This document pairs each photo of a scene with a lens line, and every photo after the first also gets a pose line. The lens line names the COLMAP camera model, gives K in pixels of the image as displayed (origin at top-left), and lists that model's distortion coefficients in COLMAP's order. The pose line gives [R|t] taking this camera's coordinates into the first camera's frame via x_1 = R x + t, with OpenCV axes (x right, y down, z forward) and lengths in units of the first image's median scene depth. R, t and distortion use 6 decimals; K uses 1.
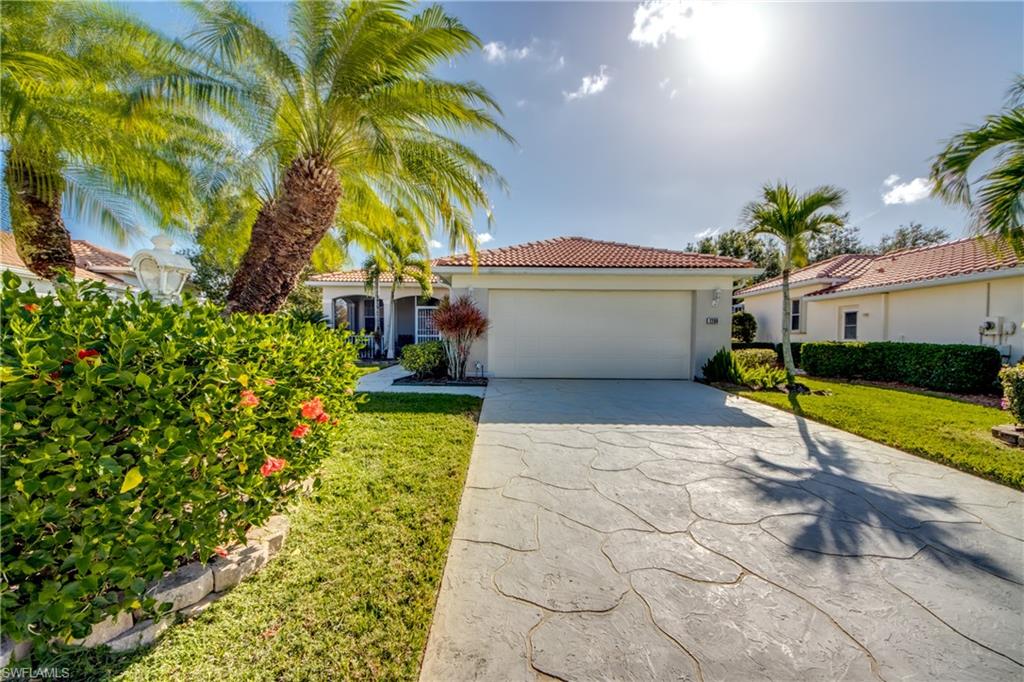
lens RADIAL K [[394.6, 0, 509.2], [0, 394.6, 337.0], [0, 0, 1]] dist [0.044836, -0.030980]
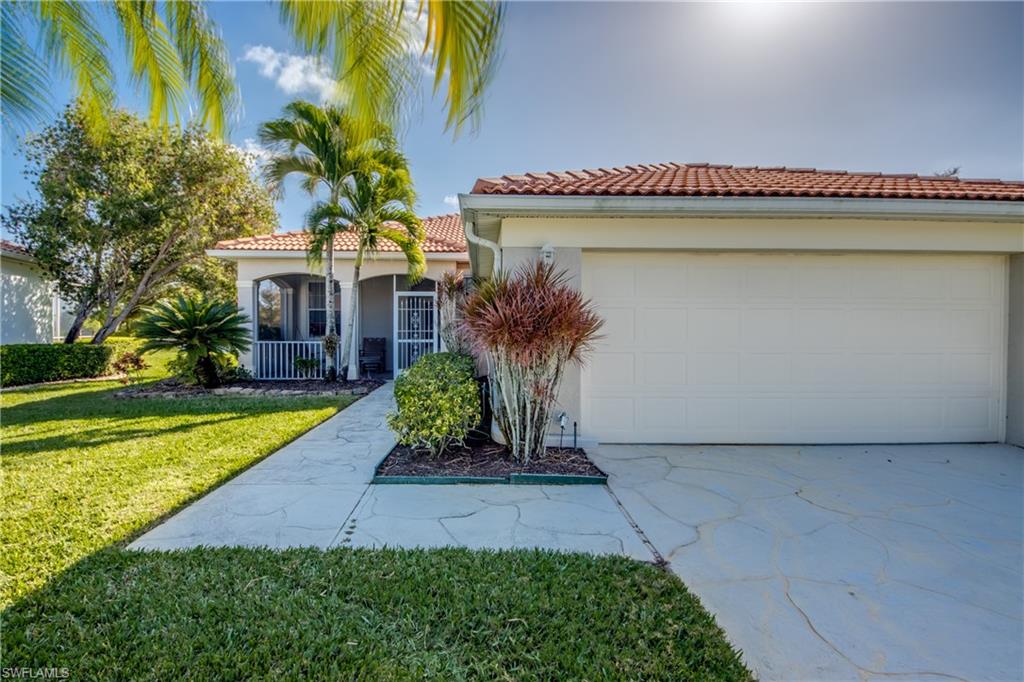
lens RADIAL K [[450.4, 0, 513.9], [0, 450.4, 326.9], [0, 0, 1]] dist [0.002840, -0.000385]
pose [[0.997528, -0.003690, 0.070174, -0.109924], [0.004278, 0.999957, -0.008221, -0.019531], [-0.070140, 0.008501, 0.997501, 0.320970]]
